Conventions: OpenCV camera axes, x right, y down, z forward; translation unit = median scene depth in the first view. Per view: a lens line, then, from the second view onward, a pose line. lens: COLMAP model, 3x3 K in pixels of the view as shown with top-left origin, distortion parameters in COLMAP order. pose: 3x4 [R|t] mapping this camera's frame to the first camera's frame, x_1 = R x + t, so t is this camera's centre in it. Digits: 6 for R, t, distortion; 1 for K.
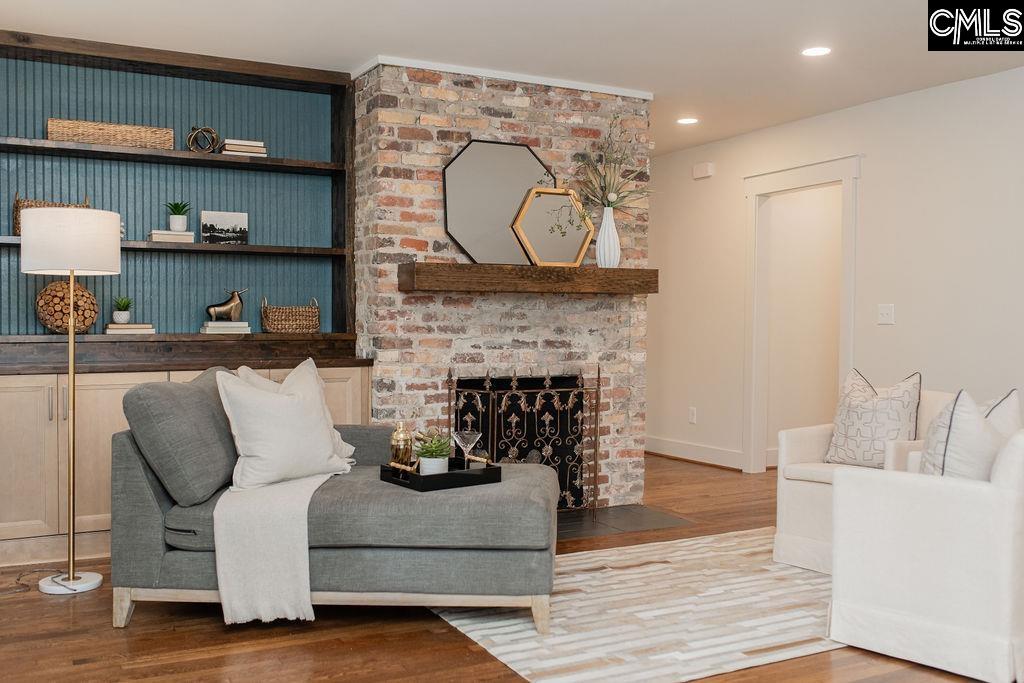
lens RADIAL K [[986.0, 0, 513.4], [0, 986.0, 342.0], [0, 0, 1]] dist [0.001224, 0.000000]
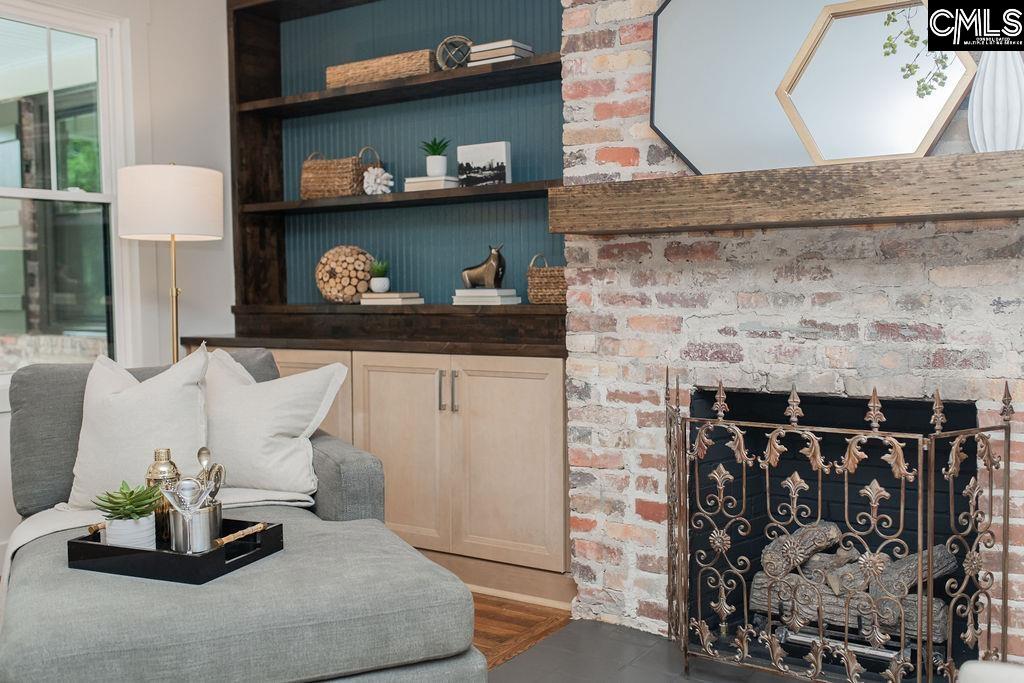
lens RADIAL K [[986.0, 0, 512.2], [0, 986.0, 338.0], [0, 0, 1]] dist [0.001224, 0.000000]
pose [[0.492546, 0.036546, -0.869519, 0.384036], [-0.009218, 0.999281, 0.036779, -0.010969], [0.870238, -0.010100, 0.492528, 0.645988]]
